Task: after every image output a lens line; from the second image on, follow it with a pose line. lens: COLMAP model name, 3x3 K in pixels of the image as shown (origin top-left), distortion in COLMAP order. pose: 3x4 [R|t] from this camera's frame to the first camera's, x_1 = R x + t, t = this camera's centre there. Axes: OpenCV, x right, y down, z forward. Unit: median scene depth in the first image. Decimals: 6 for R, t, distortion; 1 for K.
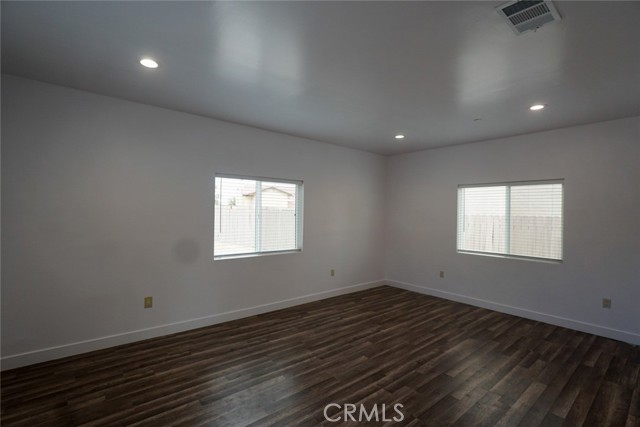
lens RADIAL K [[304.6, 0, 322.2], [0, 304.6, 212.2], [0, 0, 1]] dist [0.005712, 0.000459]
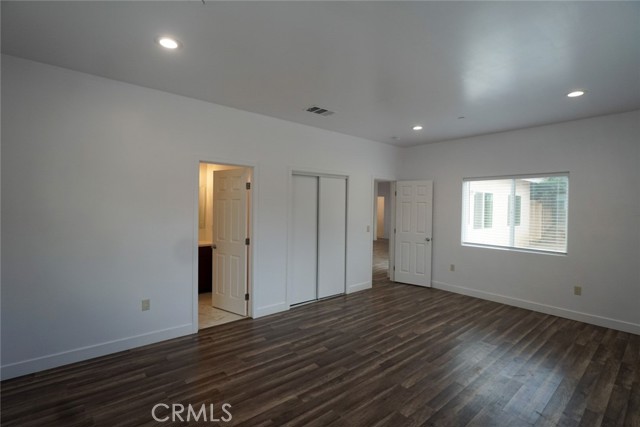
lens RADIAL K [[304.6, 0, 322.2], [0, 304.6, 212.2], [0, 0, 1]] dist [0.005712, 0.000459]
pose [[-0.999504, -0.031487, -0.000624, 0.415925], [-0.031489, 0.999491, 0.005059, 0.022567], [0.000464, 0.005076, -0.999987, 2.010433]]
